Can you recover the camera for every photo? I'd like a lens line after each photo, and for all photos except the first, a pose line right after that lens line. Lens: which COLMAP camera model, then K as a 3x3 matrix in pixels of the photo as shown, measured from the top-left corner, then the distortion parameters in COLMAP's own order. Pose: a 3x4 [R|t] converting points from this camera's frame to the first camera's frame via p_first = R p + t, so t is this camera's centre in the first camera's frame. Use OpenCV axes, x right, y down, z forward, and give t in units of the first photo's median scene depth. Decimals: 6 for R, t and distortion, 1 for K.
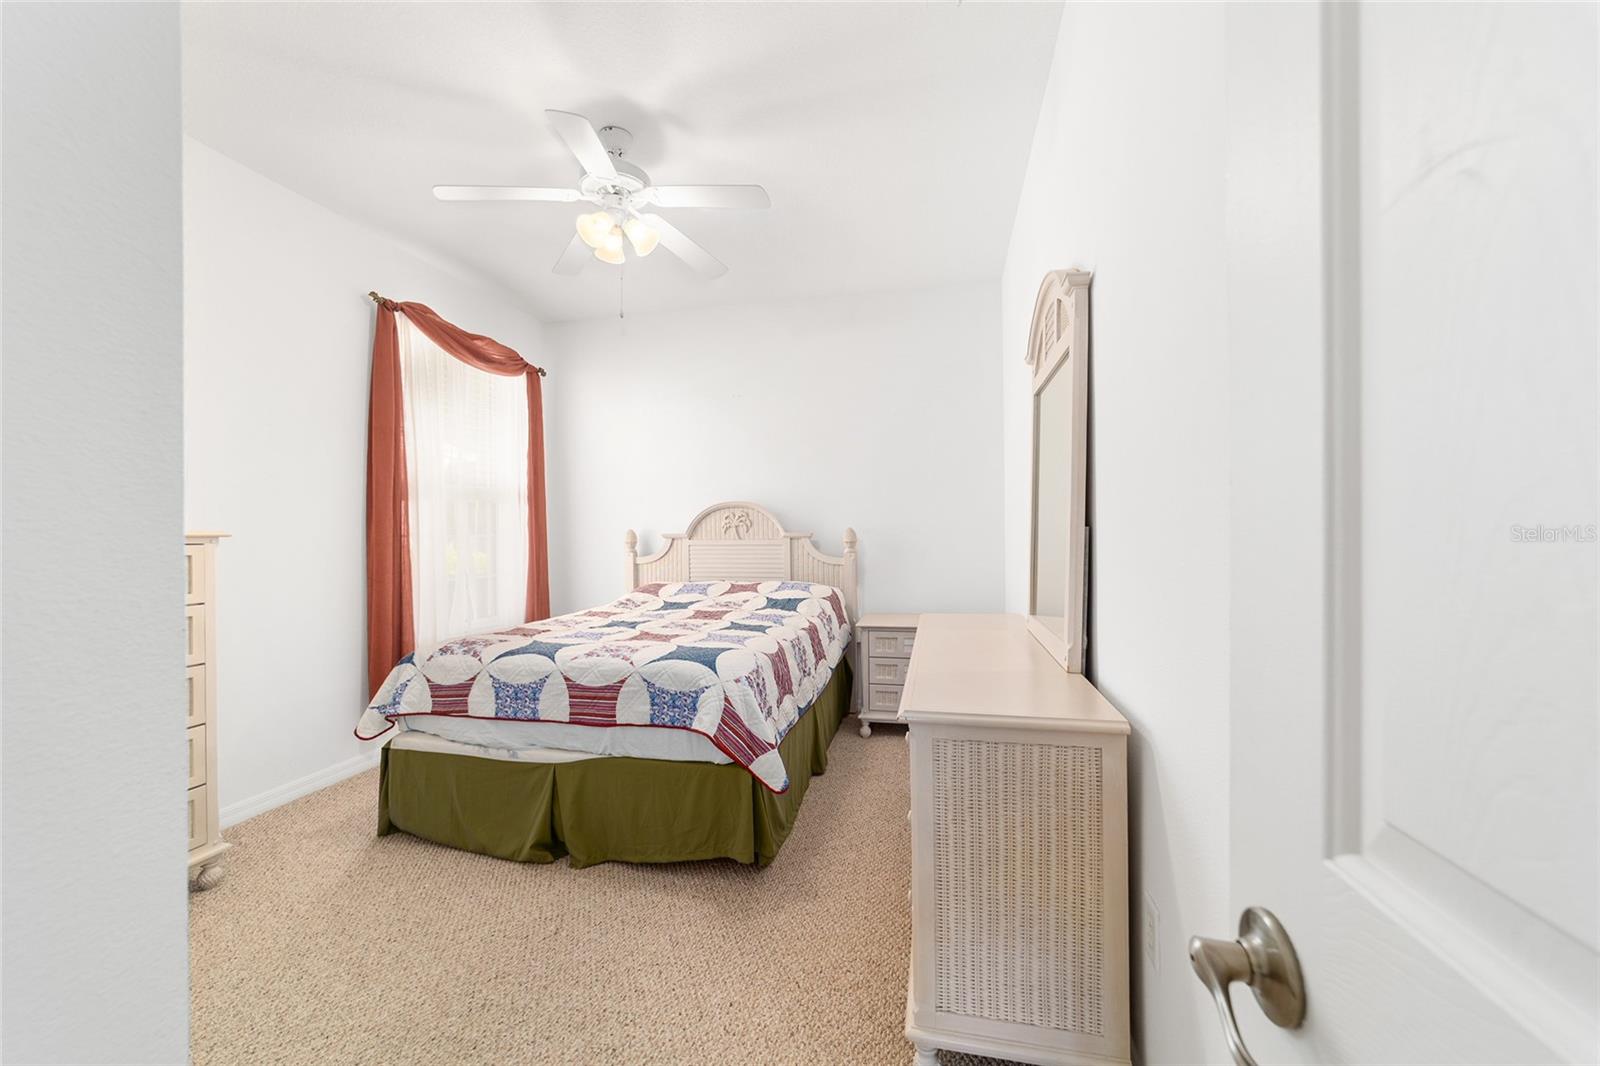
lens RADIAL K [[611.5, 0, 809.0], [0, 611.5, 530.1], [0, 0, 1]] dist [-0.012973, 0.005311]
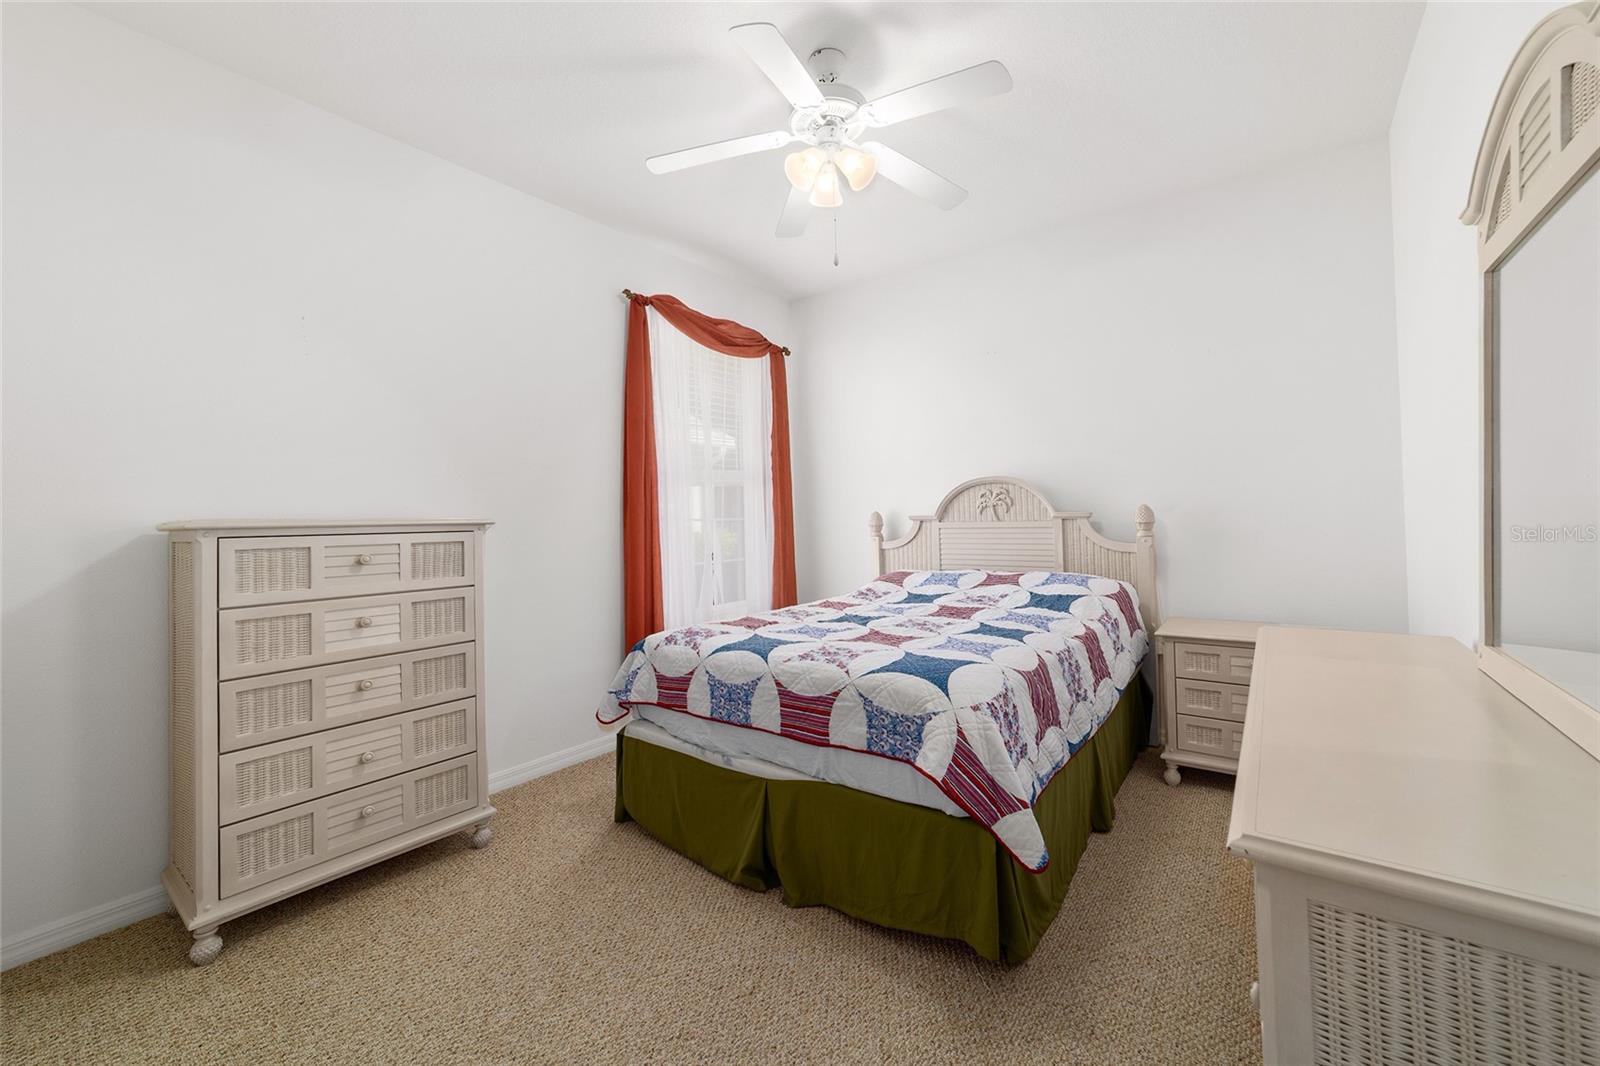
lens RADIAL K [[611.5, 0, 823.9], [0, 611.5, 507.2], [0, 0, 1]] dist [-0.012973, 0.005311]
pose [[0.910139, -0.018670, -0.413882, 0.027217], [0.016004, 0.999823, -0.009907, 0.000800], [0.413994, 0.002393, 0.910277, 0.210866]]
